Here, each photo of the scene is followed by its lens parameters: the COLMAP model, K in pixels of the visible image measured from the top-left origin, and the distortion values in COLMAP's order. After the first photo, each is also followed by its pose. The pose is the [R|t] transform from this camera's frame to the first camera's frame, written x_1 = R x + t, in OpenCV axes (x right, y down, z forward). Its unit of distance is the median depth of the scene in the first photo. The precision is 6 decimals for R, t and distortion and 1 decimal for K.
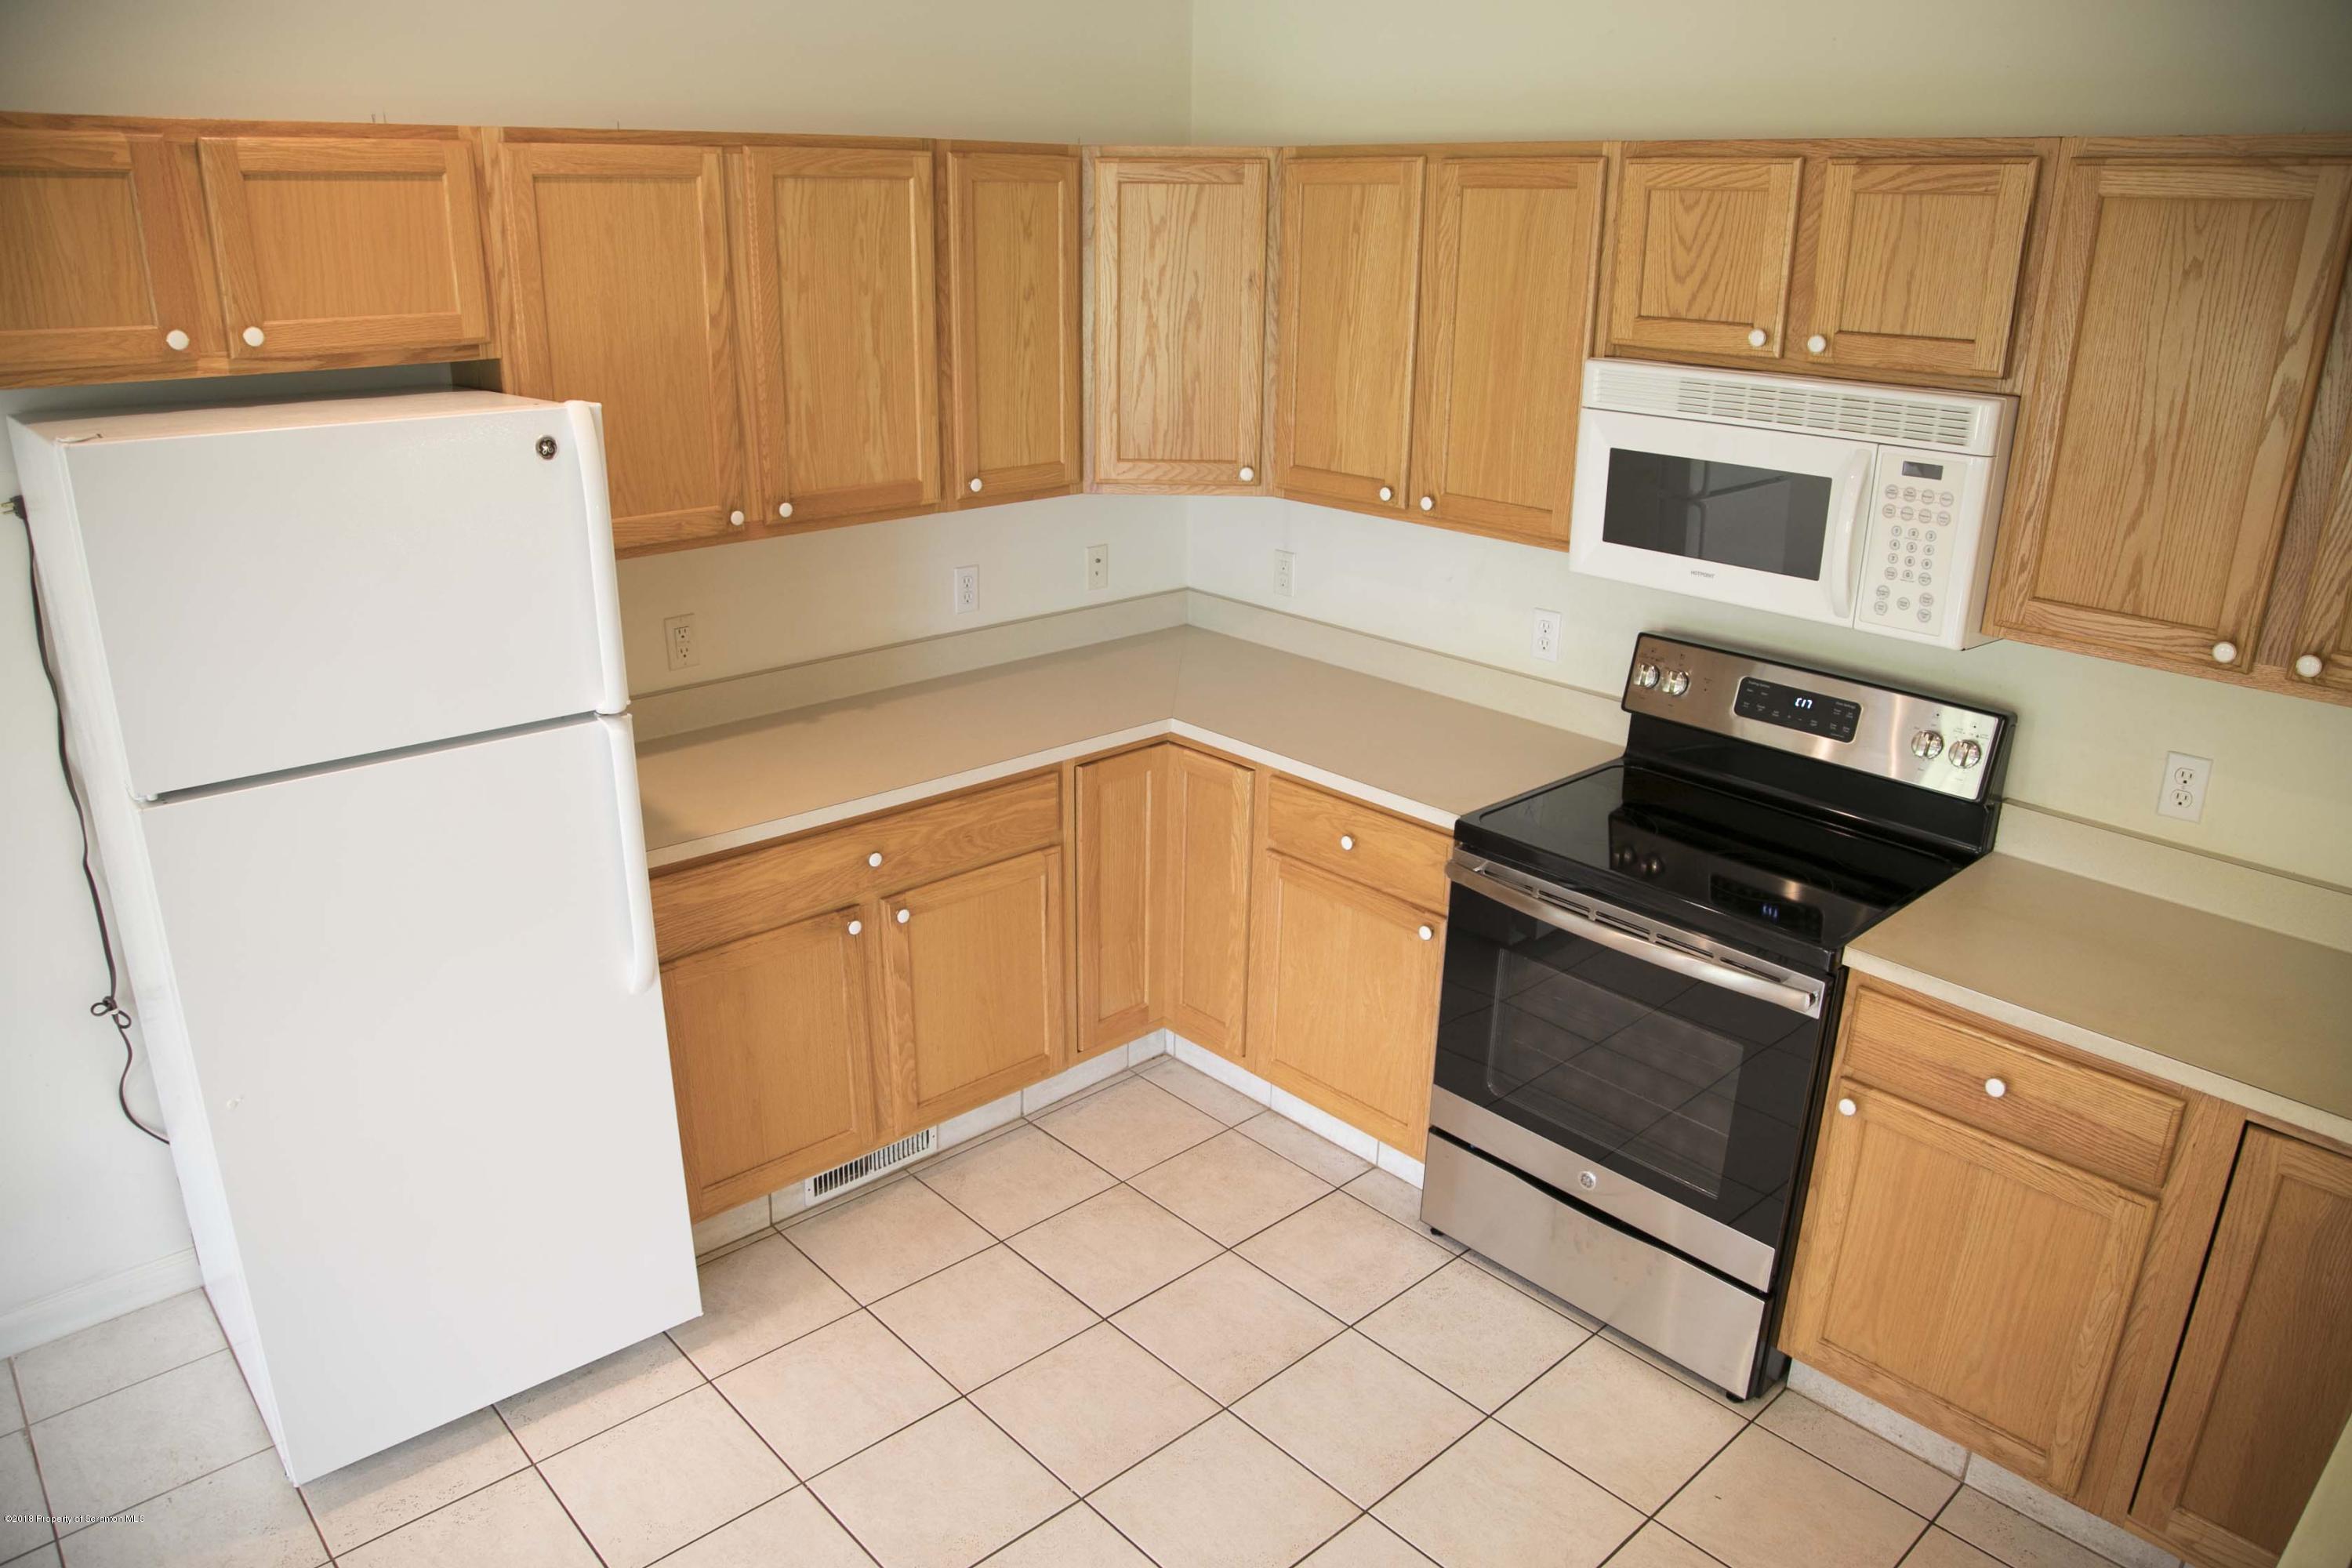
lens RADIAL K [[1593.2, 0, 1169.5], [0, 1593.2, 802.6], [0, 0, 1]] dist [-0.108596, 0.050874]
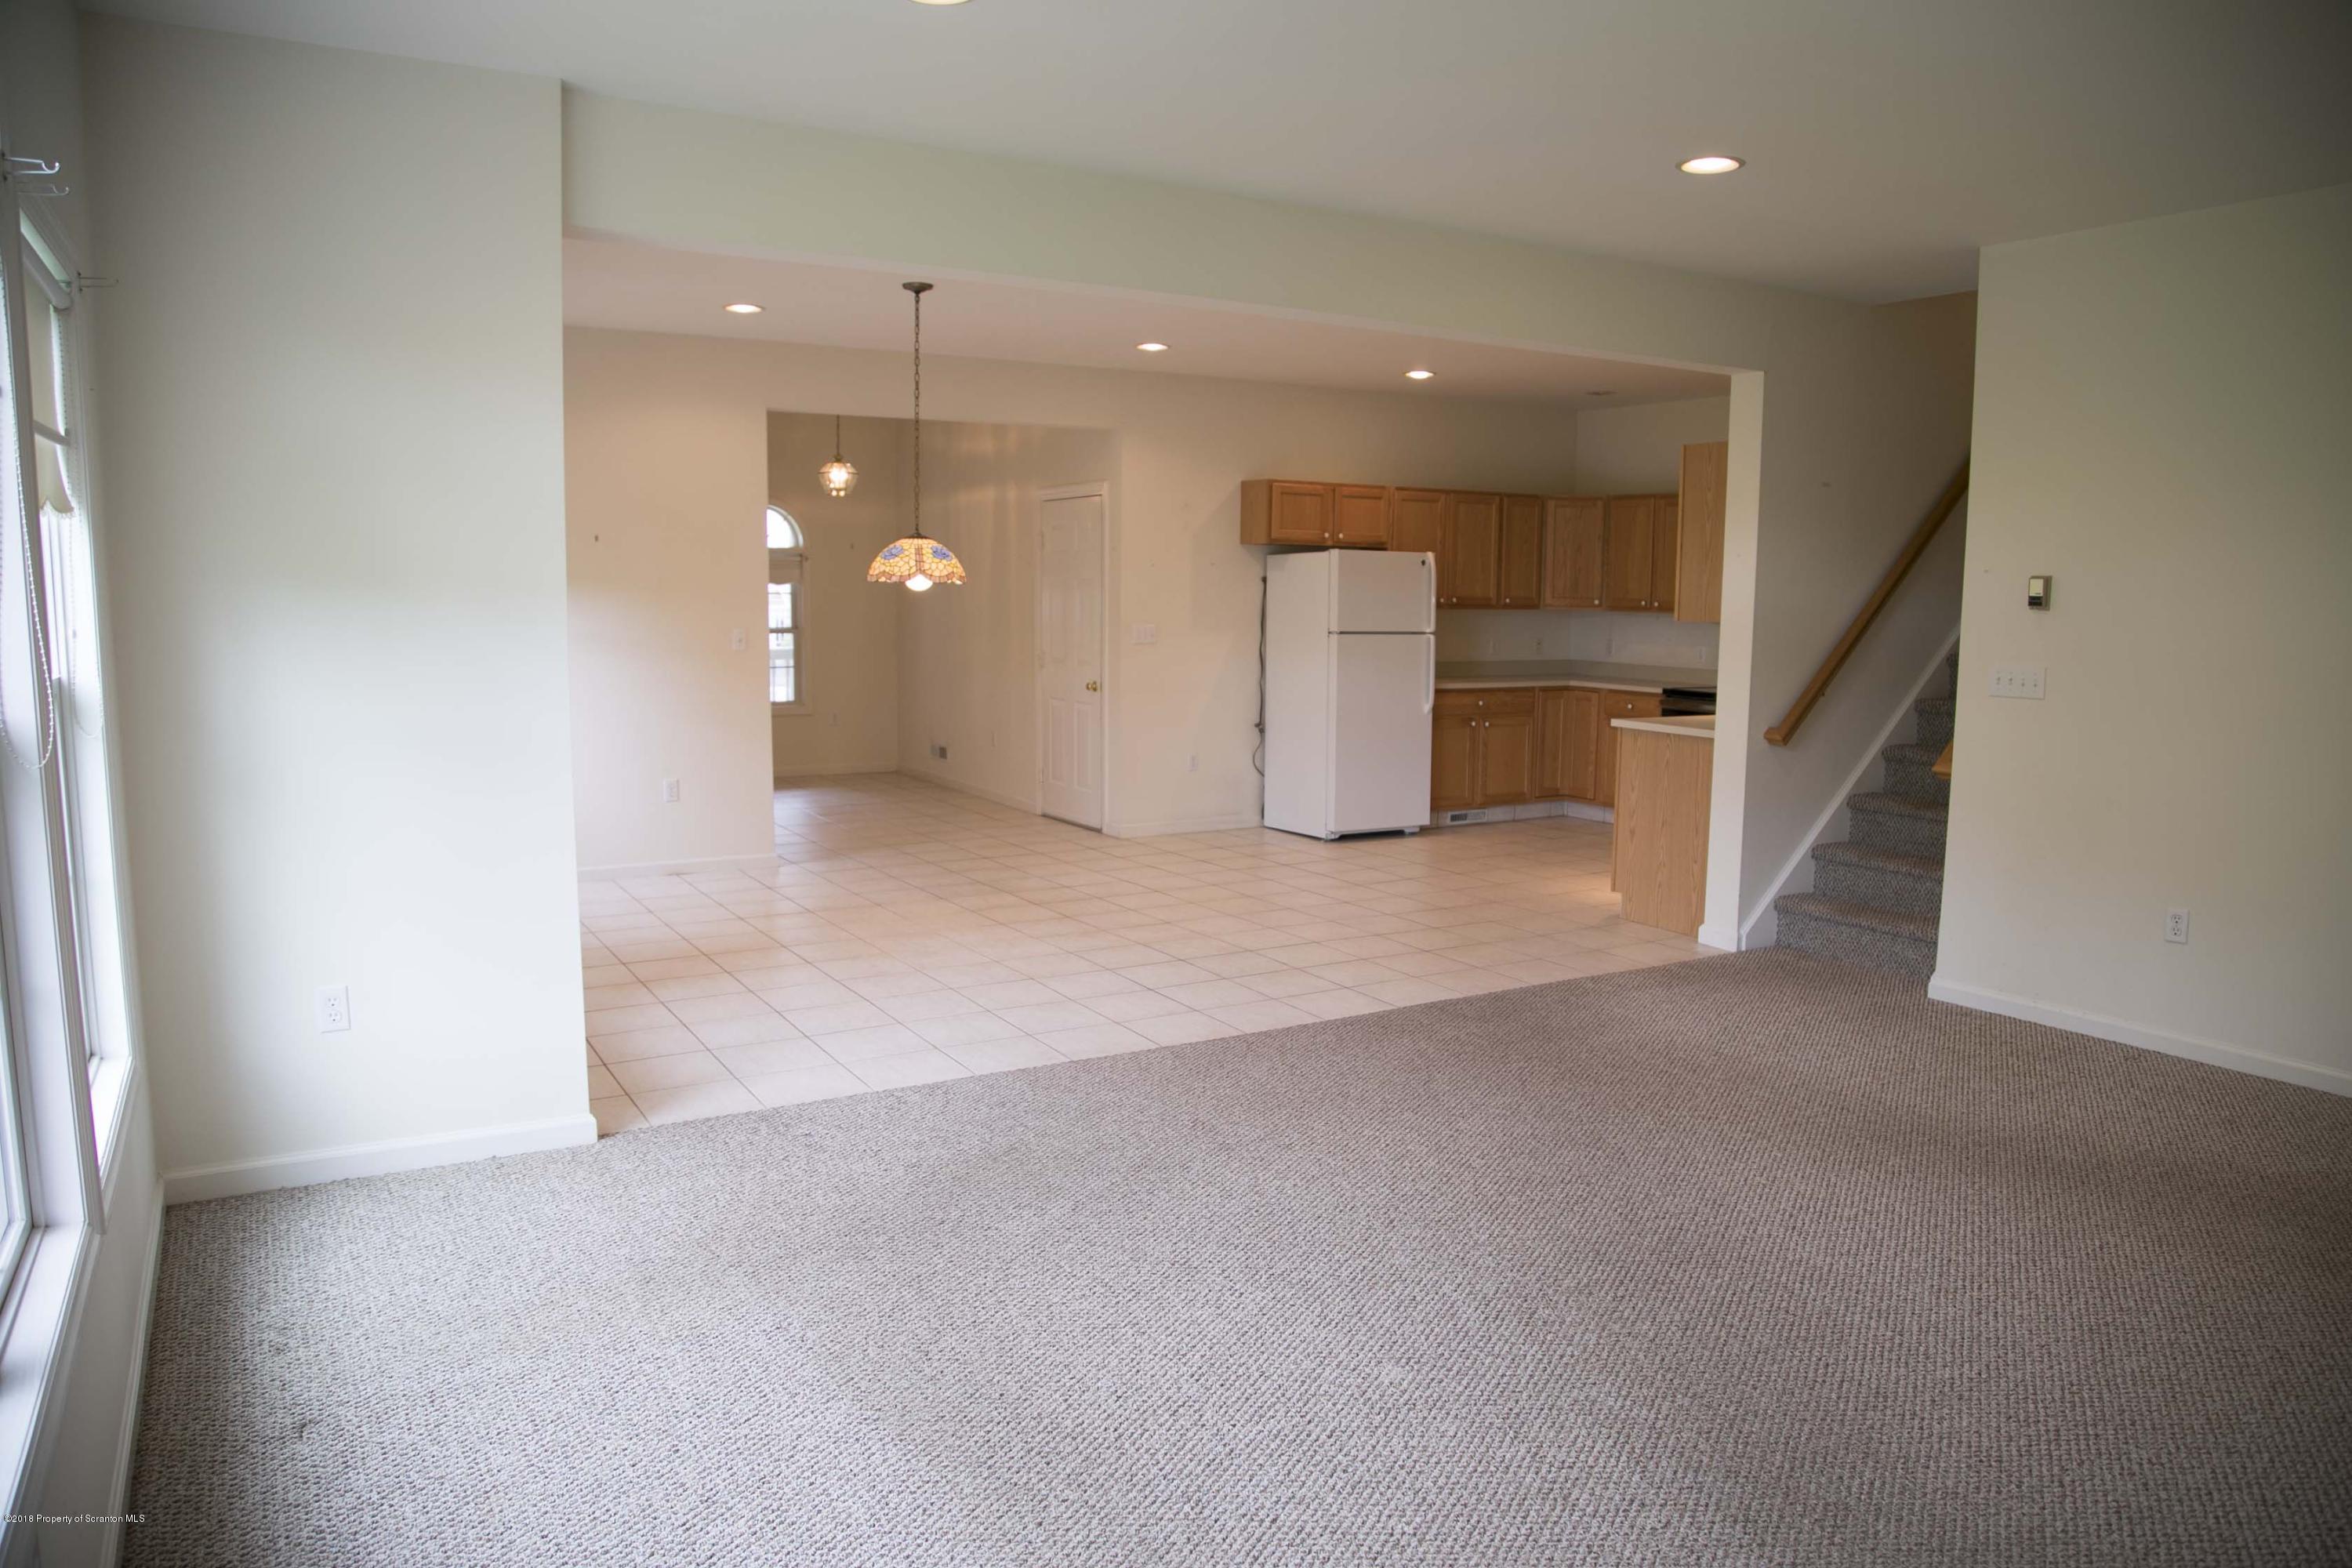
lens RADIAL K [[1593.2, 0, 1186.6], [0, 1593.2, 793.2], [0, 0, 1]] dist [-0.108596, 0.050874]
pose [[0.980664, 0.023253, -0.194314, -0.165069], [-0.065706, 0.974400, -0.215004, 1.116222], [0.184340, 0.223615, 0.957087, -2.539362]]
